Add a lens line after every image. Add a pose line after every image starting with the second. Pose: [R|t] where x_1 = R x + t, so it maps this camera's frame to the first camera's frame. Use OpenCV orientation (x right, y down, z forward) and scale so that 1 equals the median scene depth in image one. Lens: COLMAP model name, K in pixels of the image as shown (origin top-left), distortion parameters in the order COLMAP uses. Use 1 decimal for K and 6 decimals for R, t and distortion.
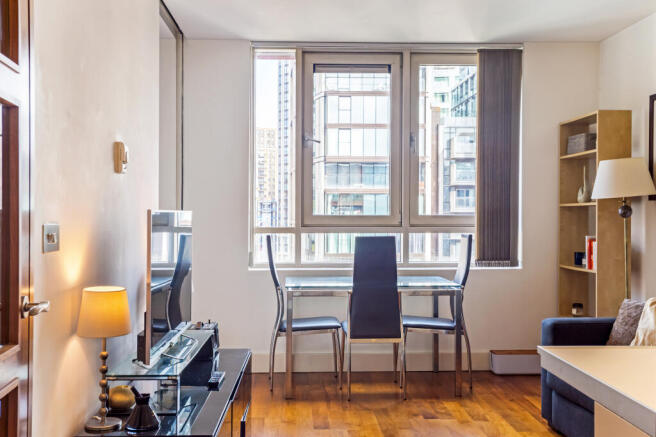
lens RADIAL K [[682.0, 0, 328.0], [0, 682.0, 218.5], [0, 0, 1]] dist [0.006659, 0.011181]
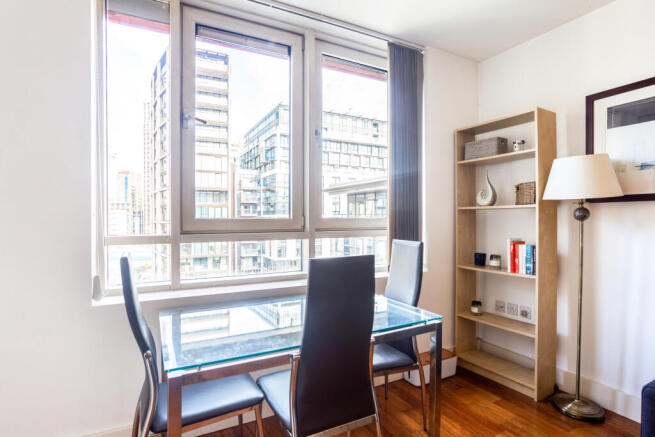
lens RADIAL K [[325.2, 0, 327.5], [0, 325.2, 218.5], [0, 0, 1]] dist [-0.042042, 0.000387]
pose [[0.901630, -0.001879, 0.432505, -0.044809], [0.003171, 0.999992, -0.002266, -0.003703], [-0.432497, 0.003415, 0.901629, 0.613007]]
